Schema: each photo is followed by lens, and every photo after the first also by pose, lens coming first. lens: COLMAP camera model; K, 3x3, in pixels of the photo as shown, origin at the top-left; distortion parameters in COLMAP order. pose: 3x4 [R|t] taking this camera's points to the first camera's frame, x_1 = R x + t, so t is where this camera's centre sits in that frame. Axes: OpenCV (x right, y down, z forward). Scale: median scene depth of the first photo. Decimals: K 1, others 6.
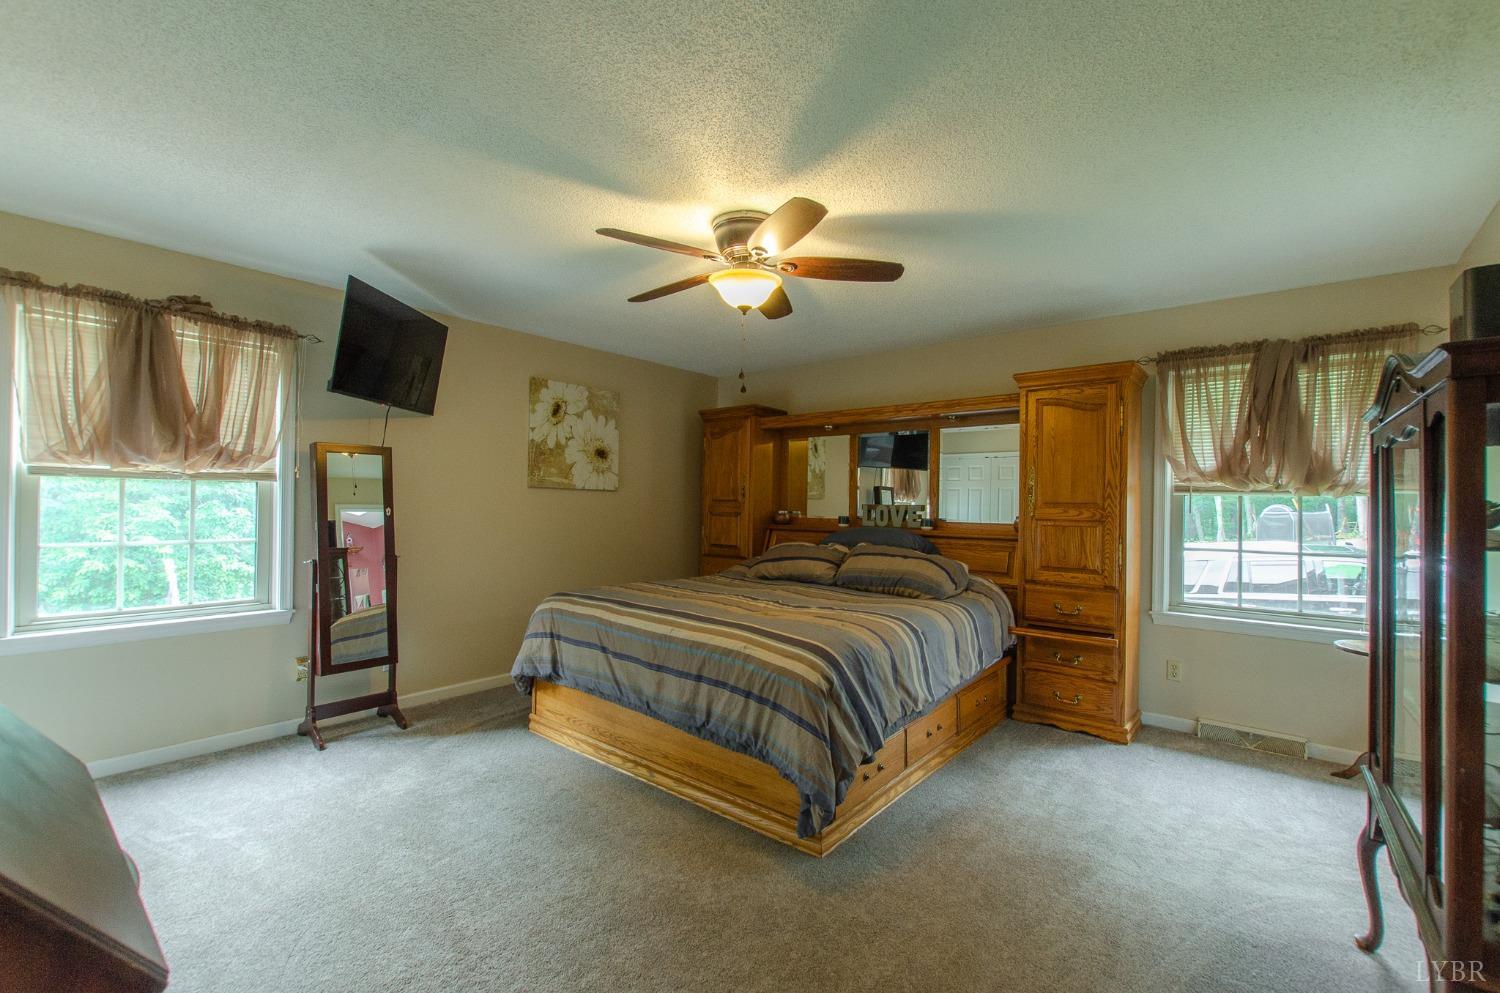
lens RADIAL K [[643.4, 0, 747.7], [0, 643.4, 500.9], [0, 0, 1]] dist [0.004047, -0.001150]
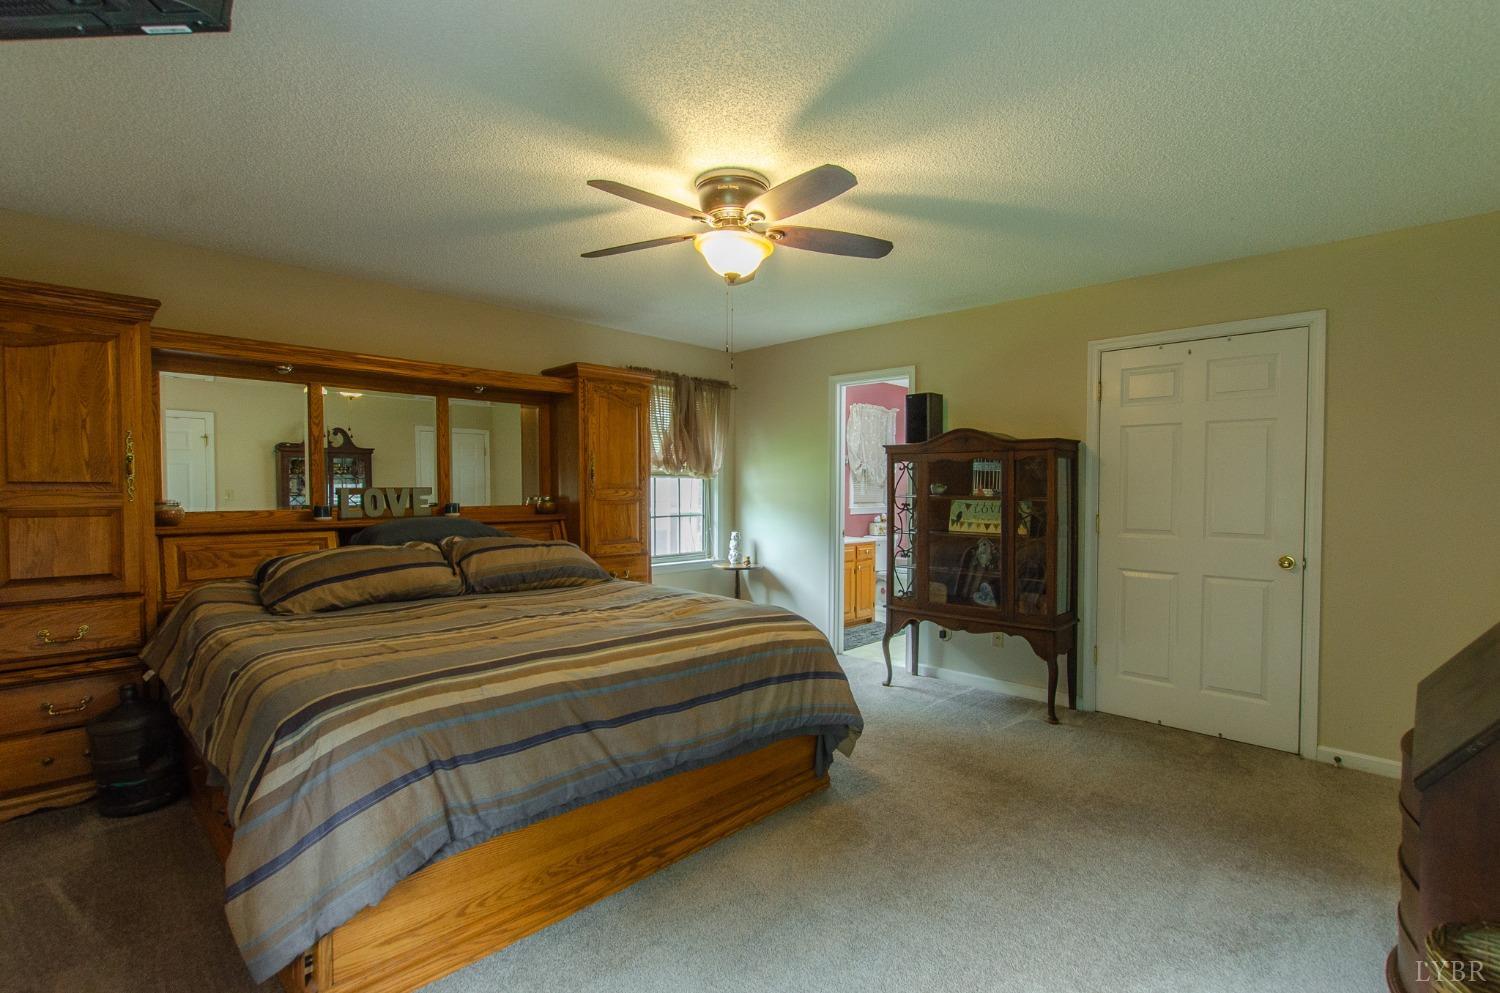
lens RADIAL K [[701.5, 0, 749.5], [0, 701.5, 493.7], [0, 0, 1]] dist [0.001692, -0.000612]
pose [[0.066196, -0.023464, 0.997531, -0.808240], [-0.006525, 0.999692, 0.023948, -0.012868], [-0.997785, -0.008094, 0.066023, 0.724822]]
